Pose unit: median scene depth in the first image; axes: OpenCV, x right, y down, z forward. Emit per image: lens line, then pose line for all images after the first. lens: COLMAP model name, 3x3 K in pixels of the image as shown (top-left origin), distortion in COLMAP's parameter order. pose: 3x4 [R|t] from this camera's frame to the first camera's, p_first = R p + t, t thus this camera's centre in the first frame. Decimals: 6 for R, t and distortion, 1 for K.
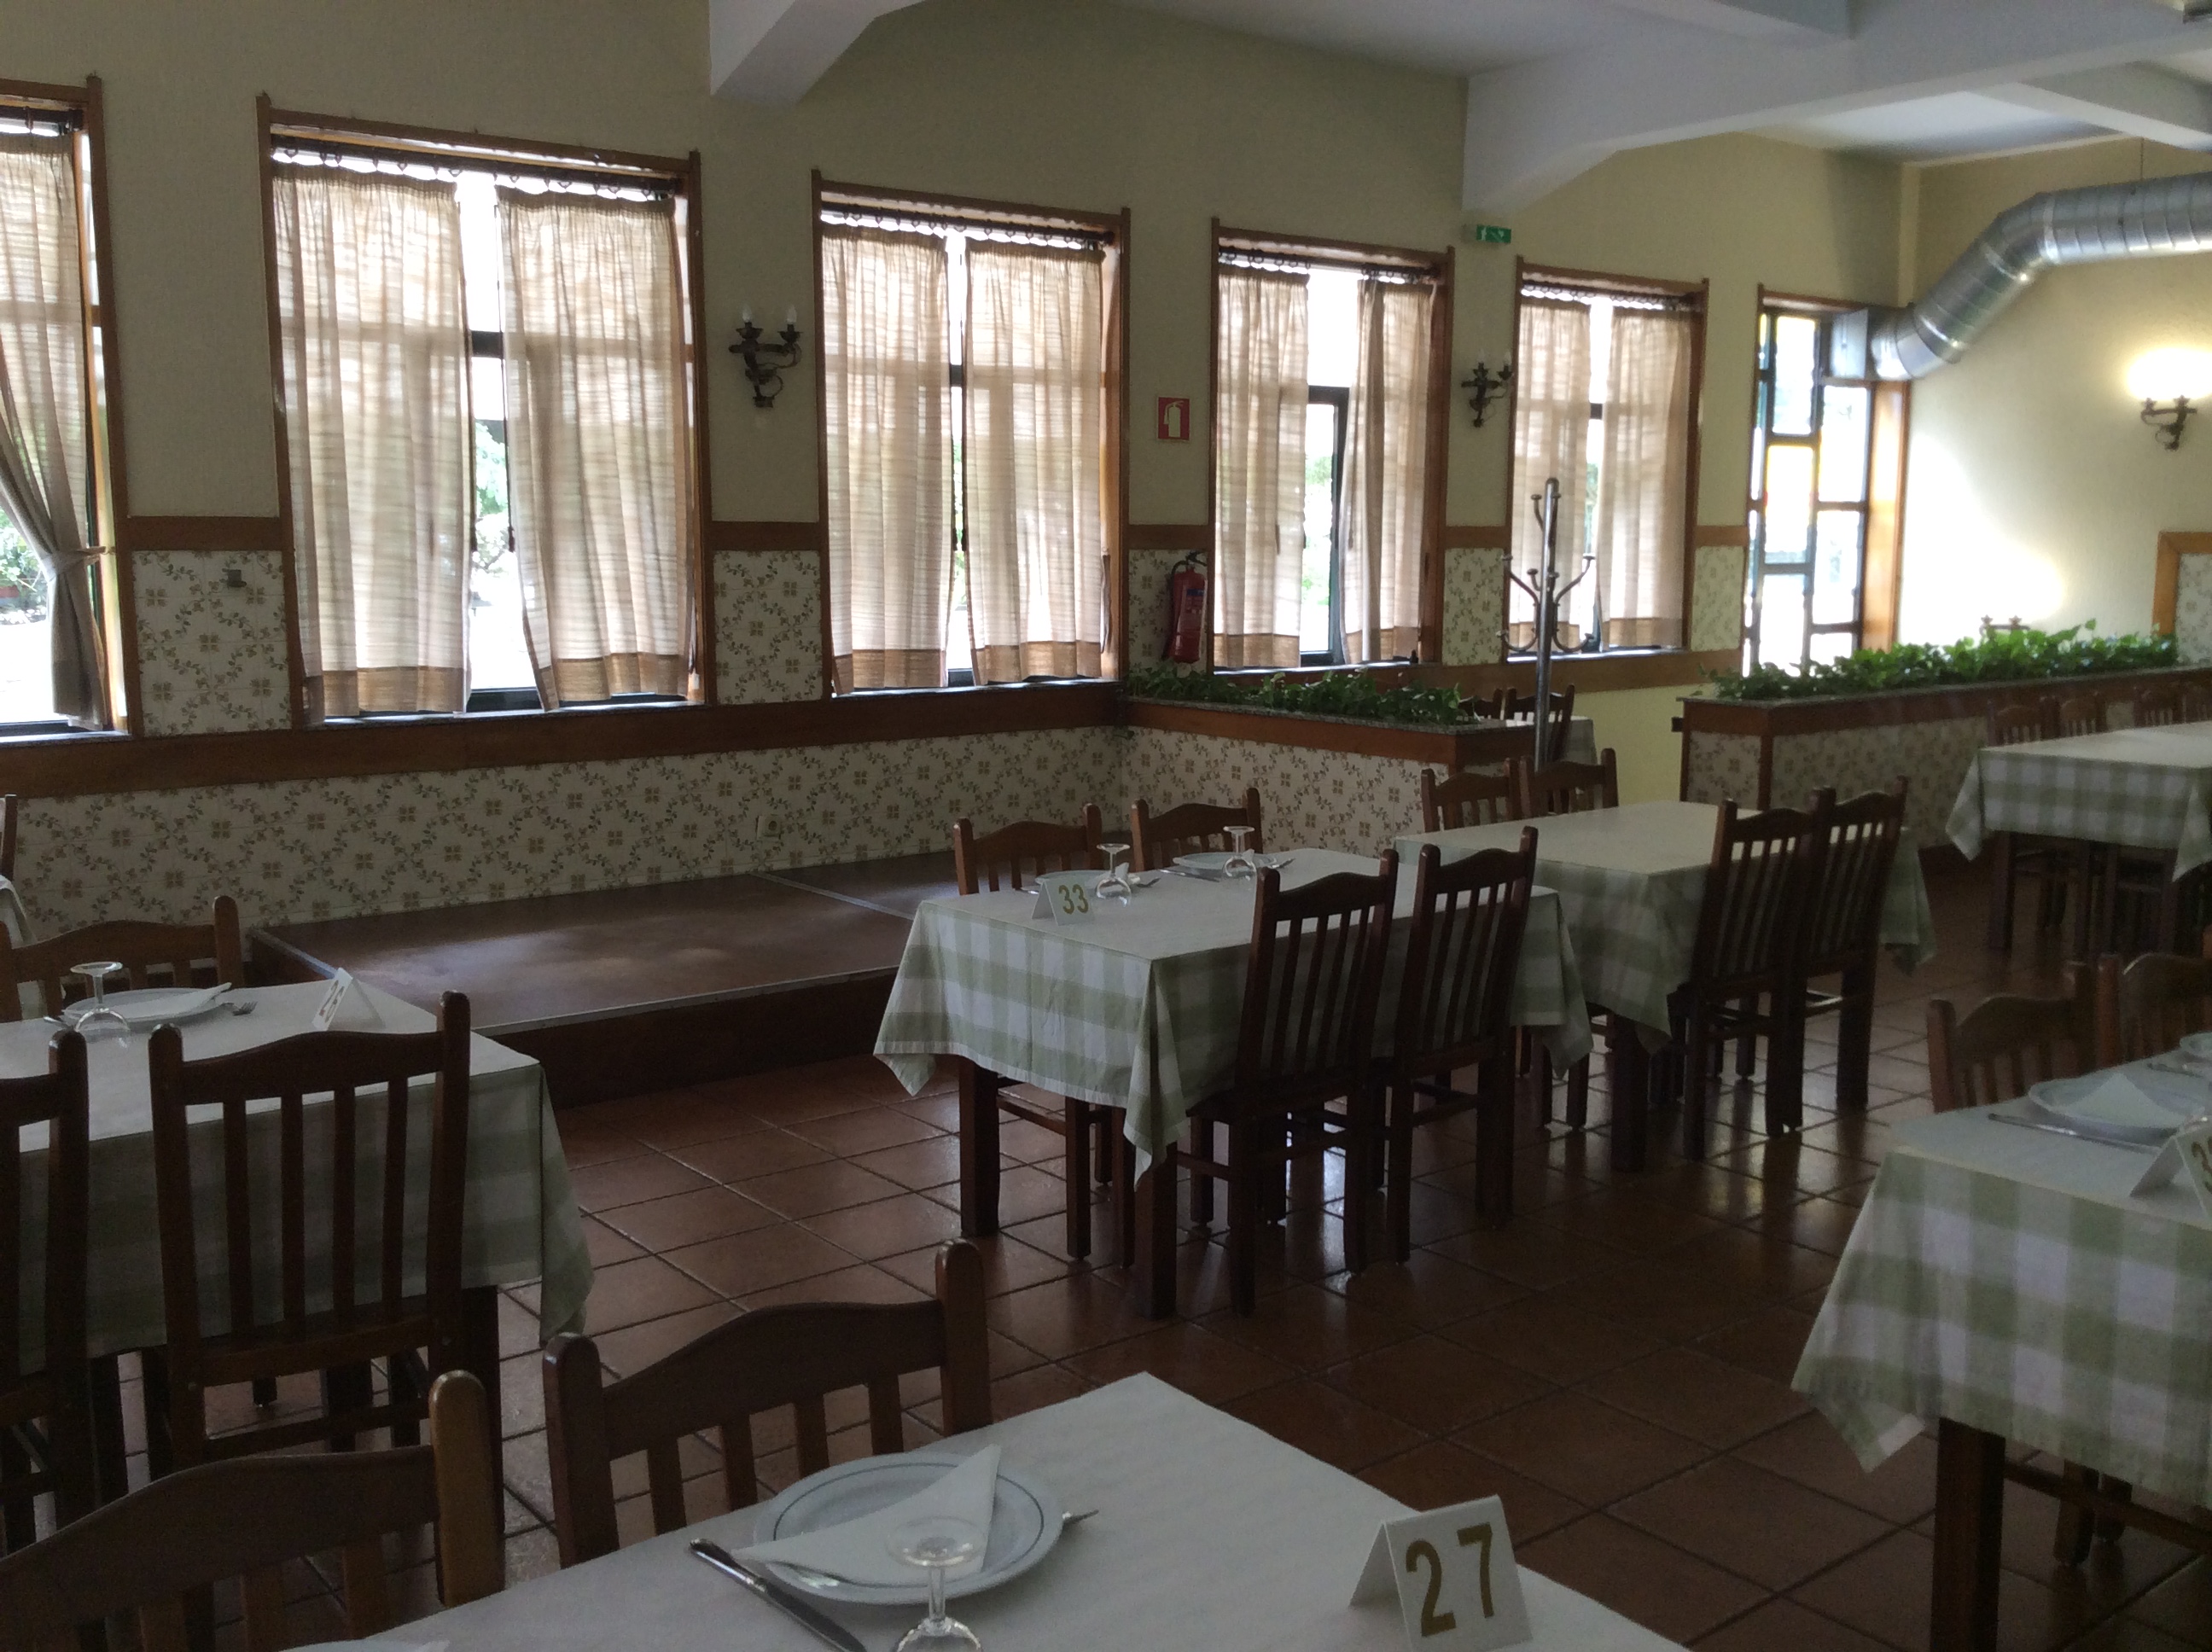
lens RADIAL K [[2076.5, 0, 1103.5], [0, 2076.5, 819.6], [0, 0, 1]] dist [0.022860, 0.000000]
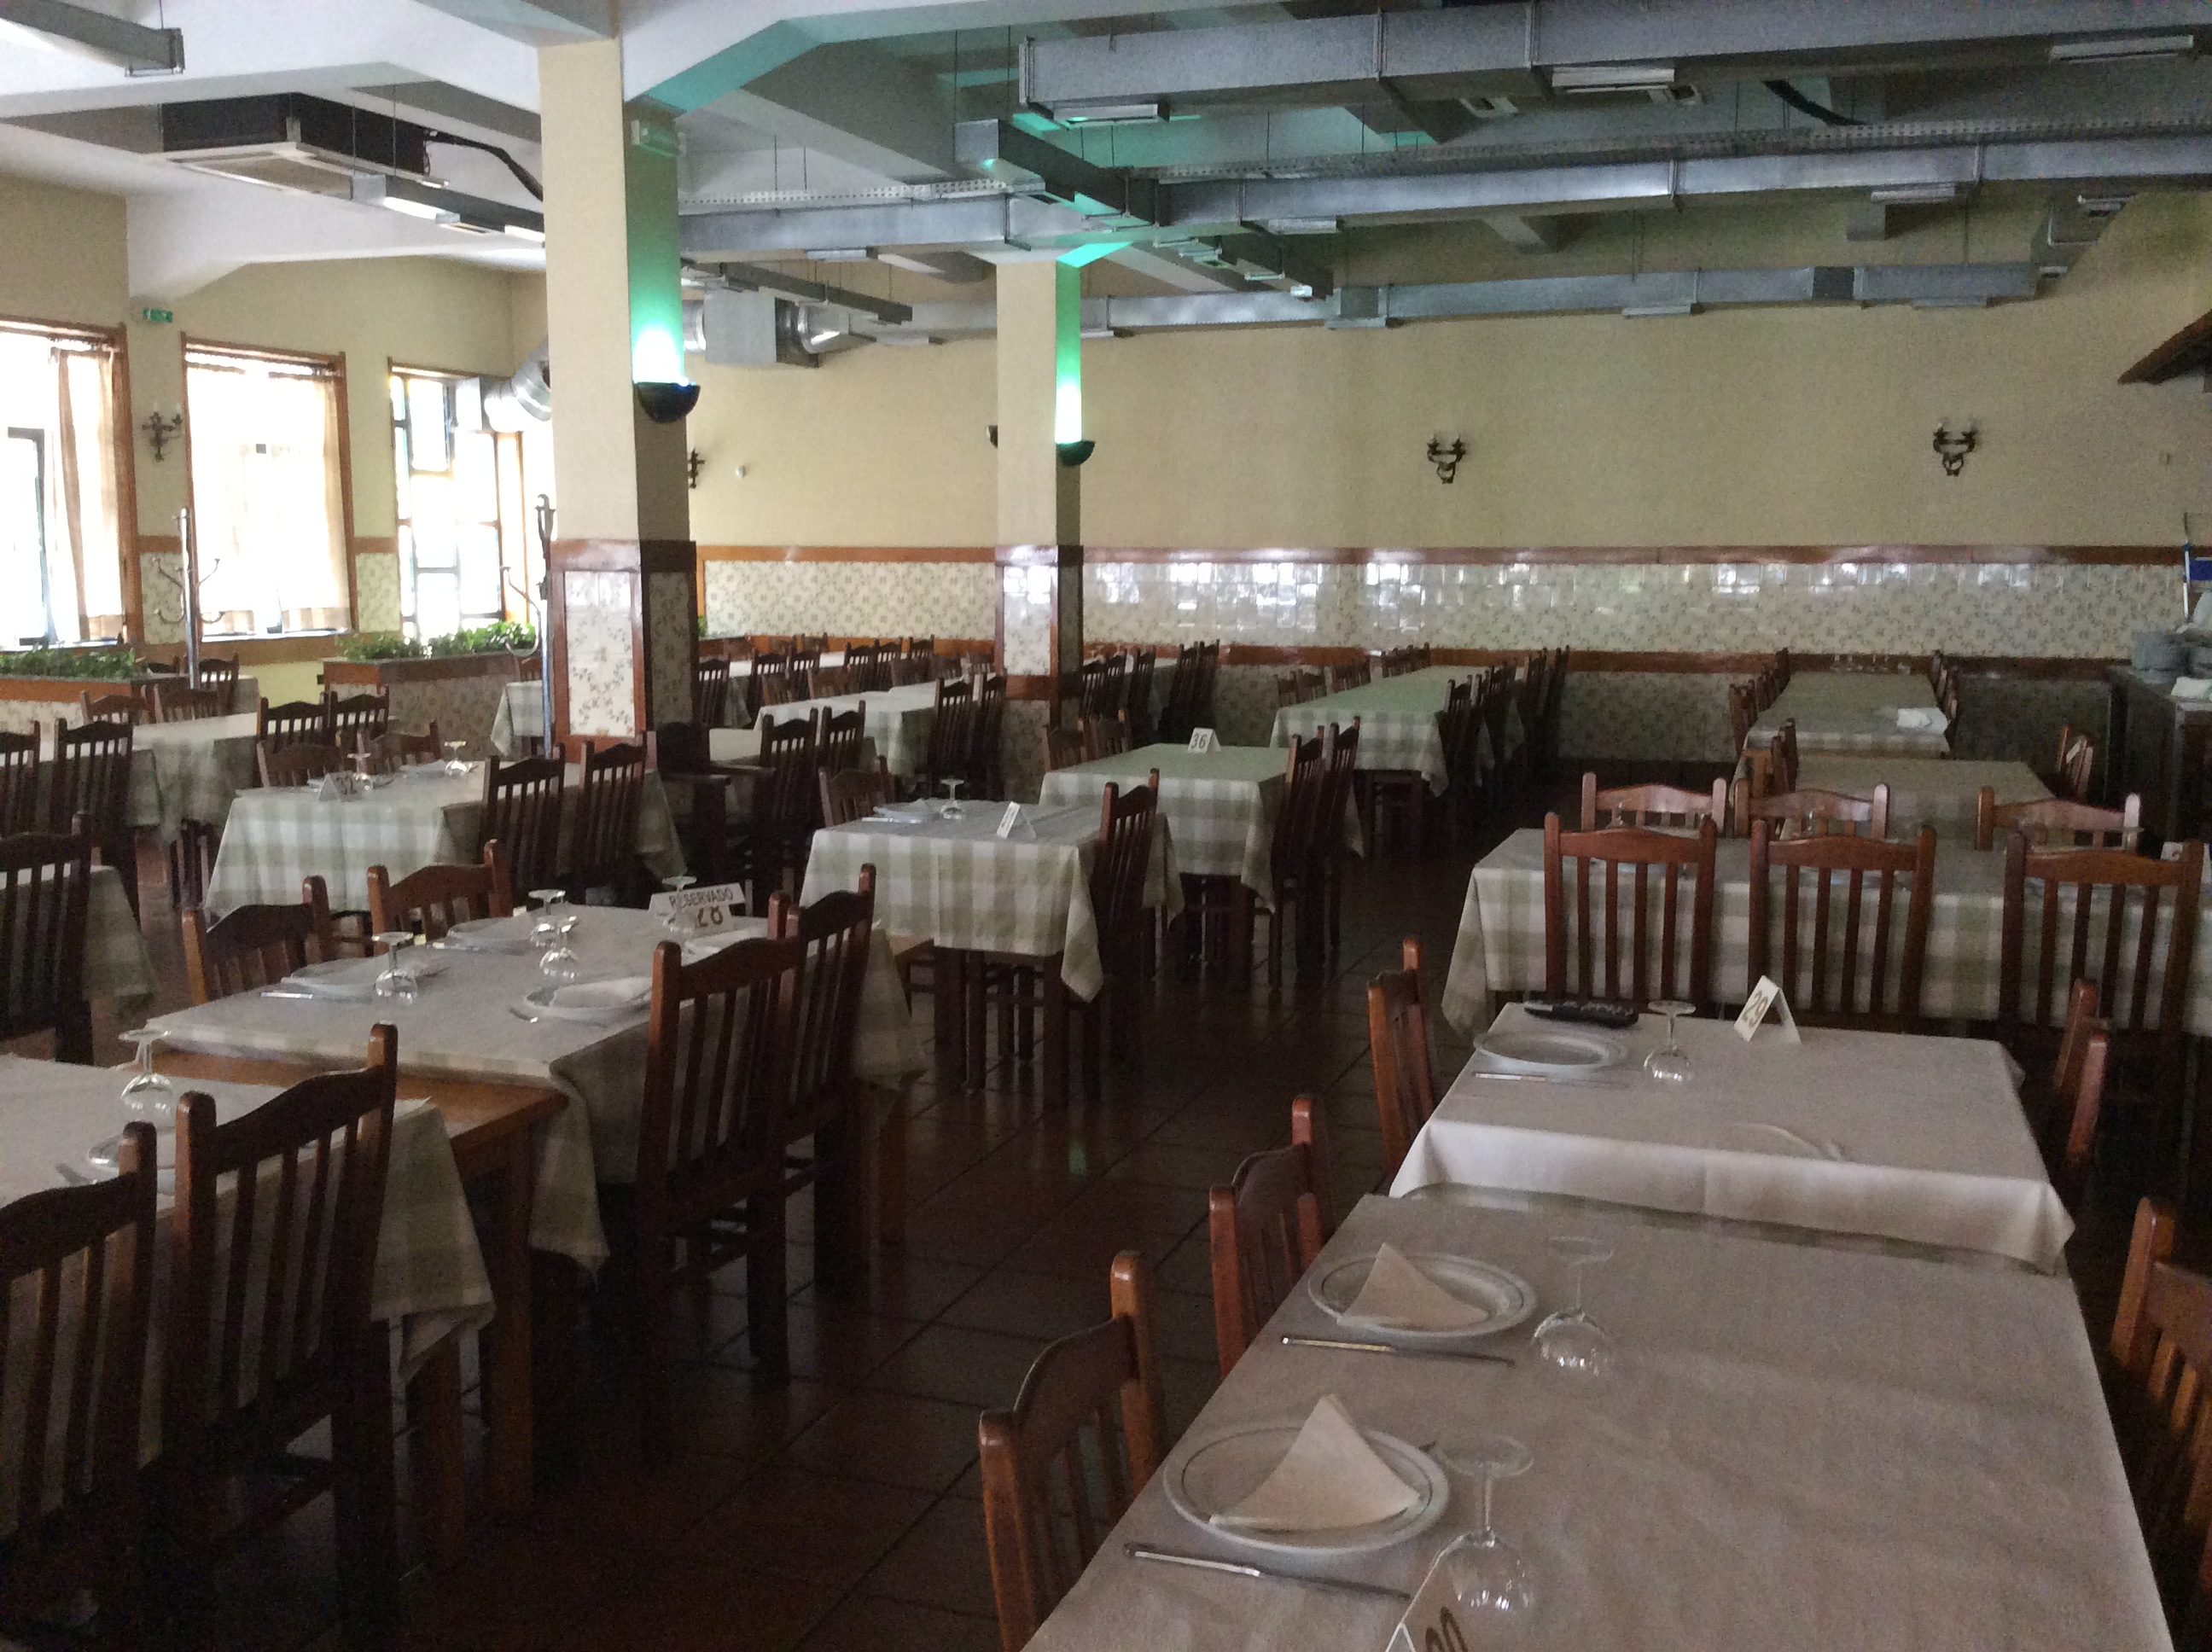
lens RADIAL K [[2076.5, 0, 1106.7], [0, 2076.5, 841.3], [0, 0, 1]] dist [0.022860, 0.000000]
pose [[0.854700, -0.070585, 0.514302, -0.002095], [0.067184, 0.997421, 0.025238, 0.056450], [-0.514757, 0.012982, 0.857238, -0.425501]]
